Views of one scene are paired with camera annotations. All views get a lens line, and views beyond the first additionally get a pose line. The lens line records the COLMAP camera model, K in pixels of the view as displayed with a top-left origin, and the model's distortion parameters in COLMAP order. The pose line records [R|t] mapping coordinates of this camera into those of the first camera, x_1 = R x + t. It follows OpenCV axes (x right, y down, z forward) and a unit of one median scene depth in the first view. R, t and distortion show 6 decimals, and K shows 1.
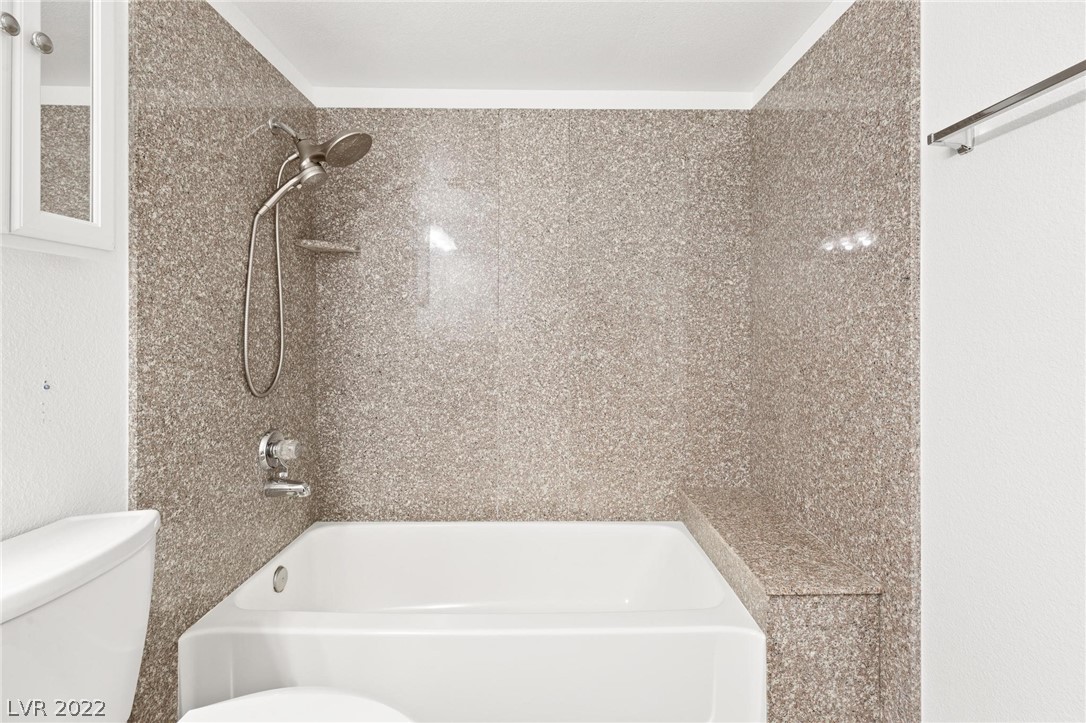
lens RADIAL K [[493.0, 0, 541.5], [0, 493.0, 323.2], [0, 0, 1]] dist [0.003023, 0.000584]
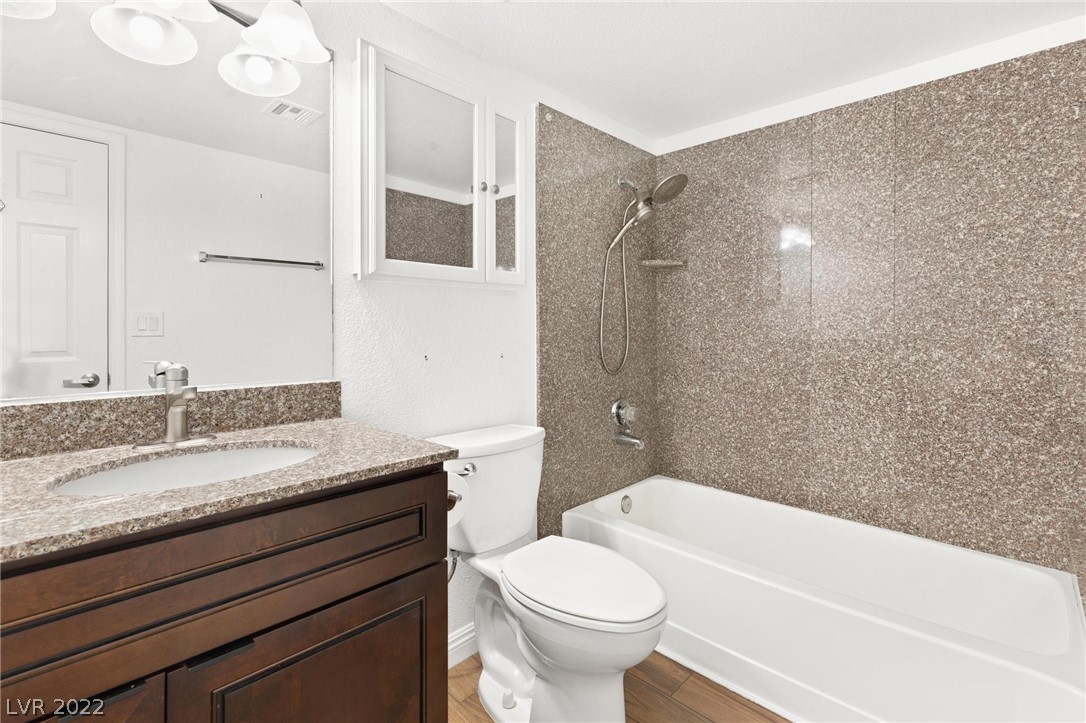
lens RADIAL K [[493.0, 0, 541.5], [0, 493.0, 323.2], [0, 0, 1]] dist [0.003023, 0.000584]
pose [[0.715546, -0.005997, -0.698540, 0.235941], [0.009120, 0.999958, 0.000757, -0.002298], [0.698506, -0.006912, 0.715571, -0.143927]]
